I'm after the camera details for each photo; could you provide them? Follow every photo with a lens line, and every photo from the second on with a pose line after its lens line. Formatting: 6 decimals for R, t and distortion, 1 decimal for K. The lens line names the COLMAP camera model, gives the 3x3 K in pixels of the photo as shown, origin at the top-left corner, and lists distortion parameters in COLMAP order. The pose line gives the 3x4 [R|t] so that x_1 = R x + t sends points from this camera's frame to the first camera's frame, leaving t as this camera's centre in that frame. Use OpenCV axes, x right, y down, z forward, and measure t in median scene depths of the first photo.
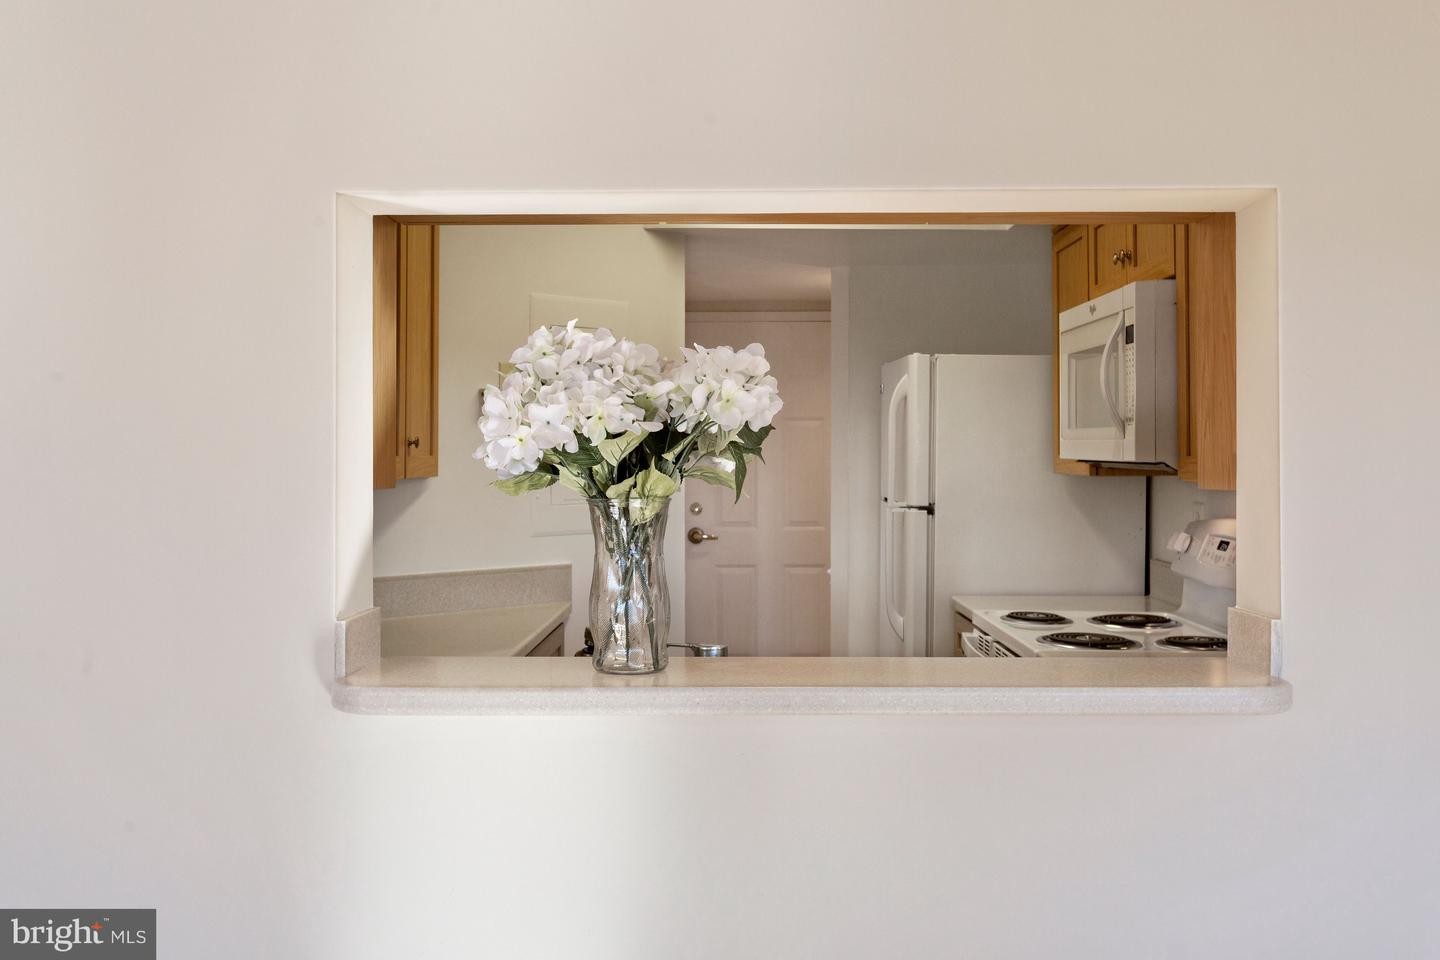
lens RADIAL K [[1432.3, 0, 720.0], [0, 1432.3, 480.0], [0, 0, 1]] dist [-0.001266, 0.000762]
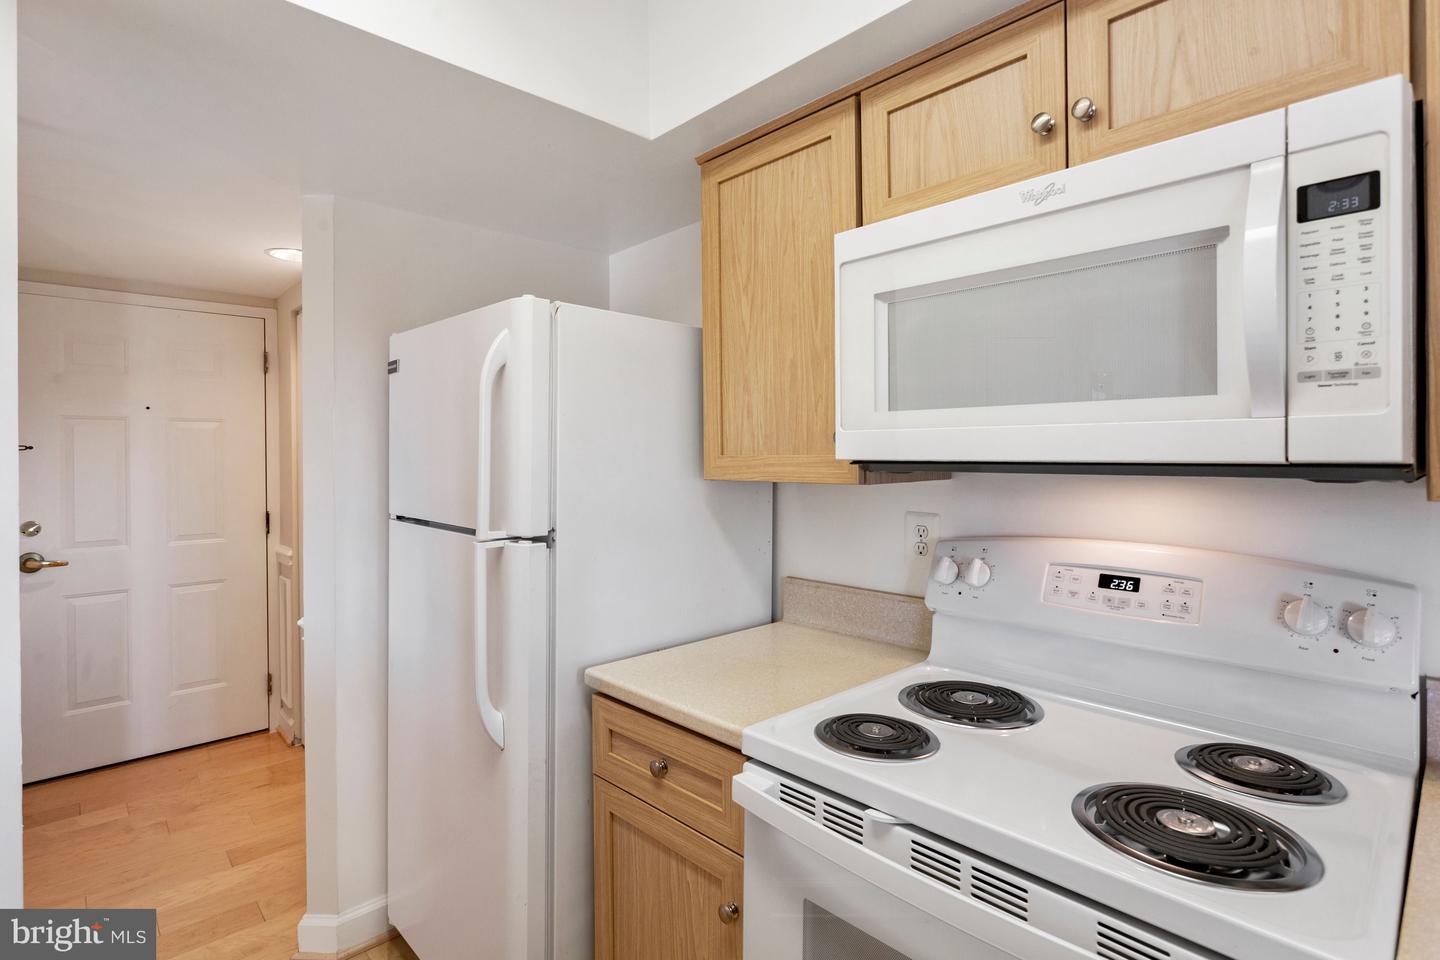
lens RADIAL K [[700.0, 0, 717.0], [0, 700.0, 456.8], [0, 0, 1]] dist [-0.001615, 0.000092]
pose [[0.719633, -0.005200, 0.694335, -0.018469], [0.019736, 0.999721, -0.012968, -0.011571], [-0.694074, 0.023036, 0.719535, 0.718349]]
